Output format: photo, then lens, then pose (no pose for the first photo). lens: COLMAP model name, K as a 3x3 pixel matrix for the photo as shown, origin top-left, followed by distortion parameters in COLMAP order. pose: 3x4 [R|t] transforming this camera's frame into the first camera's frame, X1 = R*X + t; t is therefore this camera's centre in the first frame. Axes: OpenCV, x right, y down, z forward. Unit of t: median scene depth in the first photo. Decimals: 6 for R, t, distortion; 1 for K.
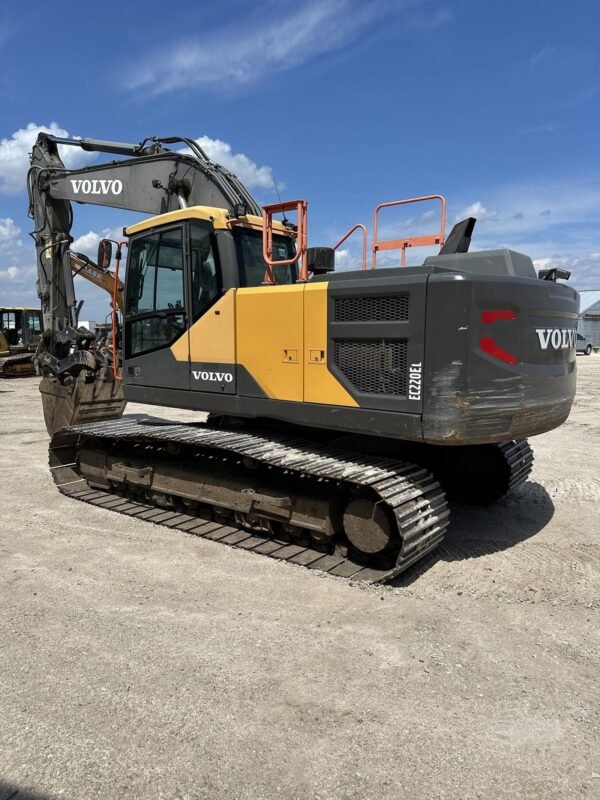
lens RADIAL K [[562.5, 0, 303.5], [0, 562.5, 400.7], [0, 0, 1]] dist [0.070298, -0.108475]
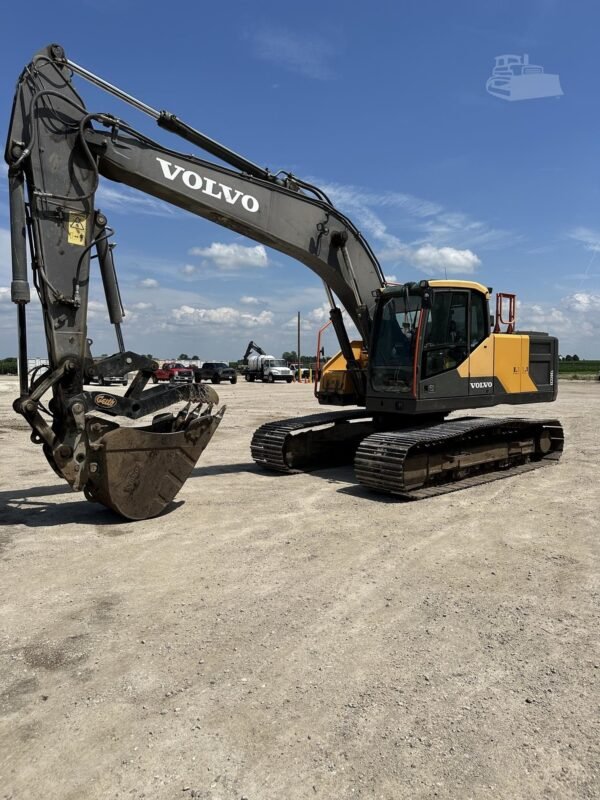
lens RADIAL K [[566.9, 0, 303.8], [0, 566.9, 401.4], [0, 0, 1]] dist [0.077388, -0.105376]
pose [[0.199946, -0.065723, 0.977600, -1.903485], [0.124060, 0.991416, 0.041279, -0.129066], [-0.971921, 0.113027, 0.206384, 1.166630]]
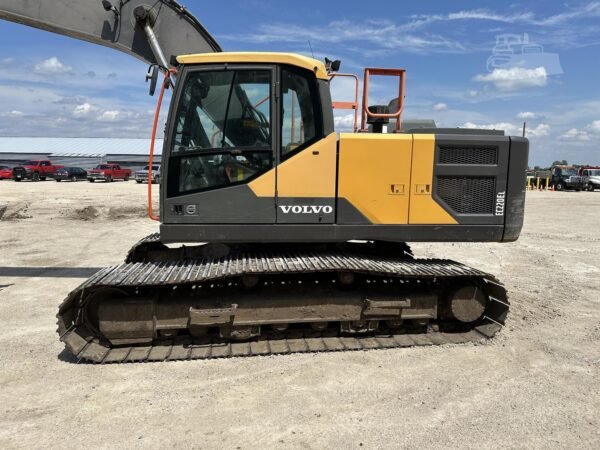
lens RADIAL K [[425.2, 0, 295.6], [0, 425.2, 221.2], [0, 0, 1]] dist [0.077388, -0.105376]
pose [[0.702890, -0.076439, 0.707179, -0.777482], [0.071502, 0.996766, 0.036672, -0.052198], [-0.707696, 0.024788, 0.706083, 0.418990]]
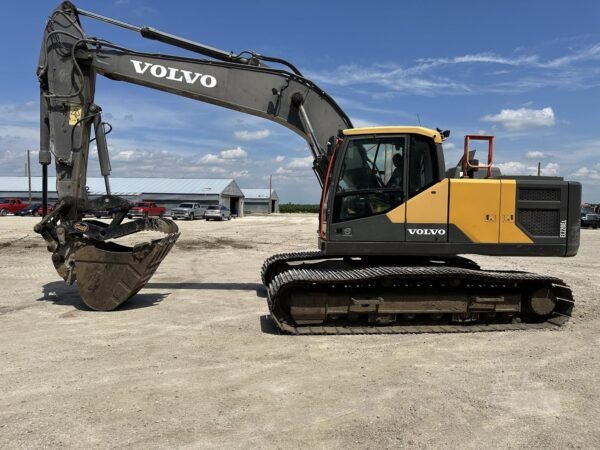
lens RADIAL K [[425.2, 0, 295.6], [0, 425.2, 221.2], [0, 0, 1]] dist [0.077388, -0.105376]
pose [[0.719227, -0.012572, 0.694662, -1.269543], [0.068314, 0.996271, -0.052699, -0.034626], [-0.691409, 0.085357, 0.717404, 0.385988]]
